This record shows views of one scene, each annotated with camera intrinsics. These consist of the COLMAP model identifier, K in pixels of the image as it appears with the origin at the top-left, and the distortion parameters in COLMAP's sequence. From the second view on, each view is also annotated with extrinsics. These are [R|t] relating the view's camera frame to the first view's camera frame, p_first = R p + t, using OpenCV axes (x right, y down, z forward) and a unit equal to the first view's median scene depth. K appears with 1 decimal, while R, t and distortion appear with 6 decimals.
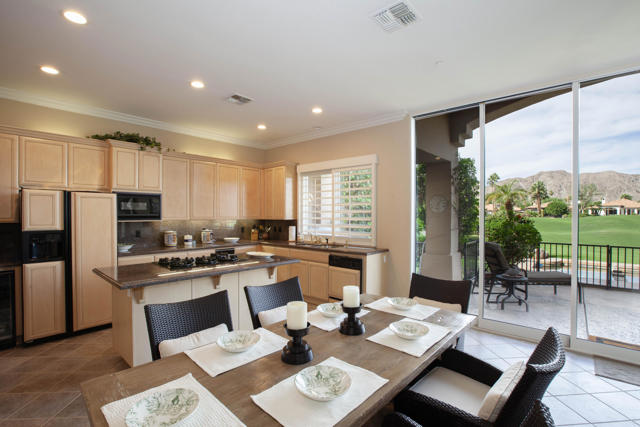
lens RADIAL K [[297.1, 0, 323.8], [0, 297.1, 215.7], [0, 0, 1]] dist [-0.025927, 0.002454]
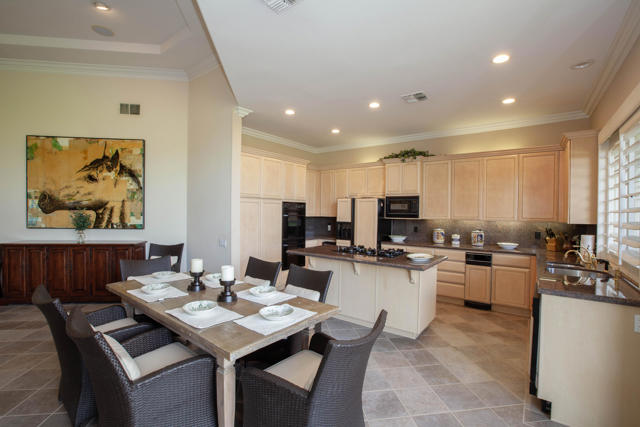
lens RADIAL K [[297.1, 0, 323.0], [0, 297.1, 213.3], [0, 0, 1]] dist [-0.025927, 0.002454]
pose [[0.064342, 0.006488, -0.997907, 0.476876], [-0.017867, 0.999826, 0.005349, -0.003540], [0.997768, 0.017485, 0.064447, 0.445189]]
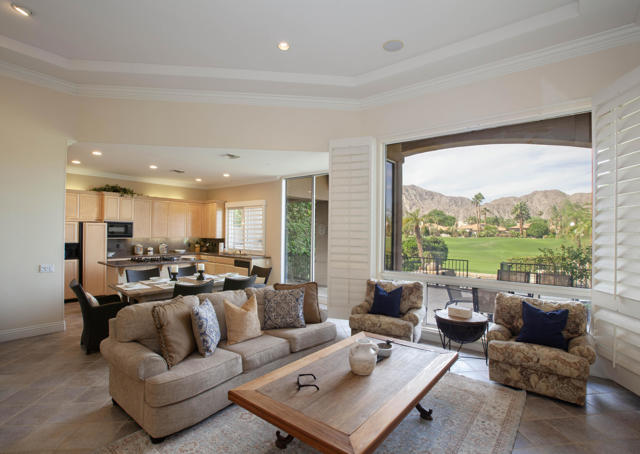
lens RADIAL K [[312.9, 0, 324.5], [0, 312.9, 229.9], [0, 0, 1]] dist [-0.024675, 0.001046]
pose [[0.998962, 0.011758, 0.044014, 0.365651], [-0.011215, 0.999858, -0.012559, -0.016968], [-0.044155, 0.012052, 0.998952, -0.643900]]
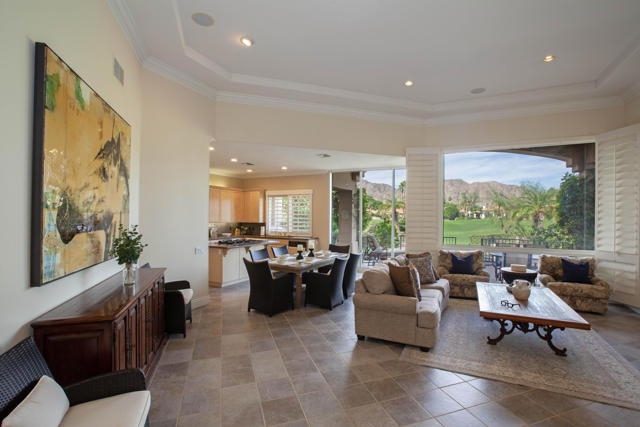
lens RADIAL K [[297.1, 0, 322.9], [0, 297.1, 215.5], [0, 0, 1]] dist [-0.025927, 0.002454]
pose [[0.968151, 0.005900, 0.250297, -0.209511], [-0.004044, 0.999960, -0.007928, -0.016982], [-0.250334, 0.006663, 0.968137, -0.775527]]
